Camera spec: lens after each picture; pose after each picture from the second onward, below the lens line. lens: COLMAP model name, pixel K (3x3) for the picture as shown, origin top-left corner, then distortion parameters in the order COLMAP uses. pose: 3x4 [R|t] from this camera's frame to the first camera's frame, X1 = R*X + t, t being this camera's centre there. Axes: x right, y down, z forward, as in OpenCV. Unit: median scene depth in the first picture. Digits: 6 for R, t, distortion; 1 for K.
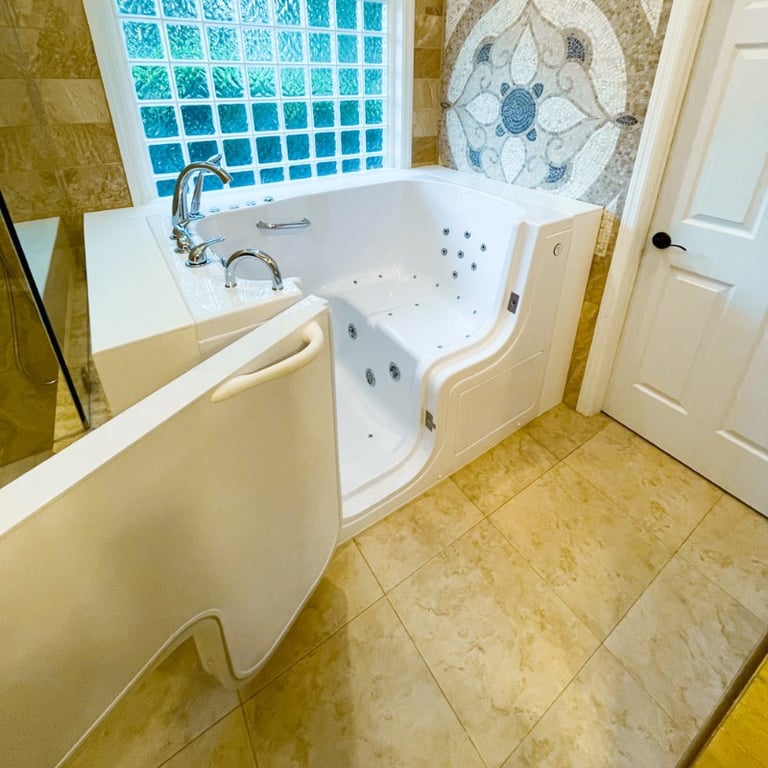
lens RADIAL K [[503.8, 0, 384.0], [0, 503.8, 384.0], [0, 0, 1]] dist [0.049772, -0.000200]
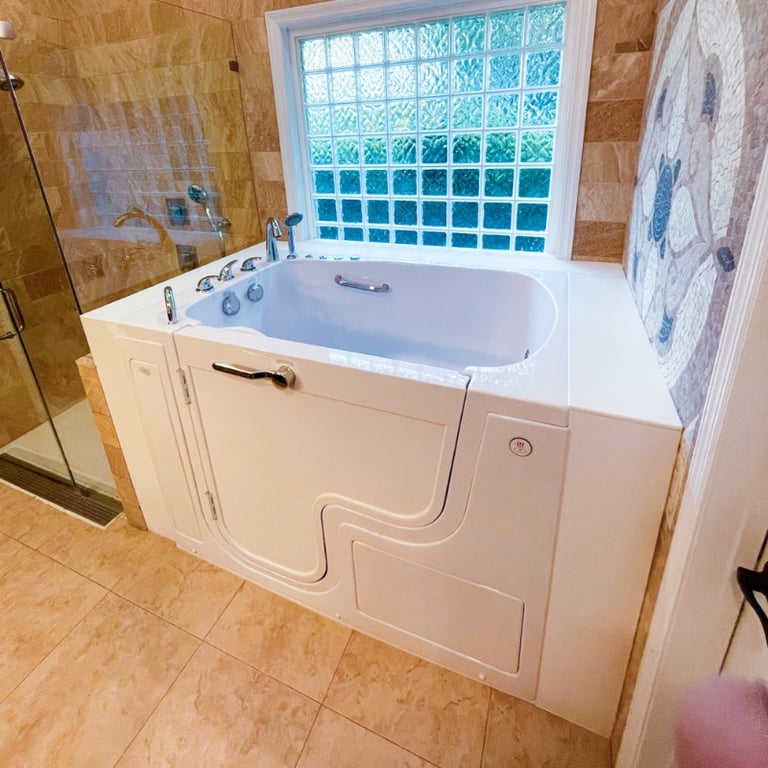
lens RADIAL K [[515.9, 0, 384.0], [0, 515.9, 384.0], [0, 0, 1]] dist [0.009914, 0.007377]
pose [[0.369673, 0.385597, -0.845374, 0.705400], [-0.459544, 0.866632, 0.194340, -0.335181], [0.807565, 0.316644, 0.497569, 0.554669]]
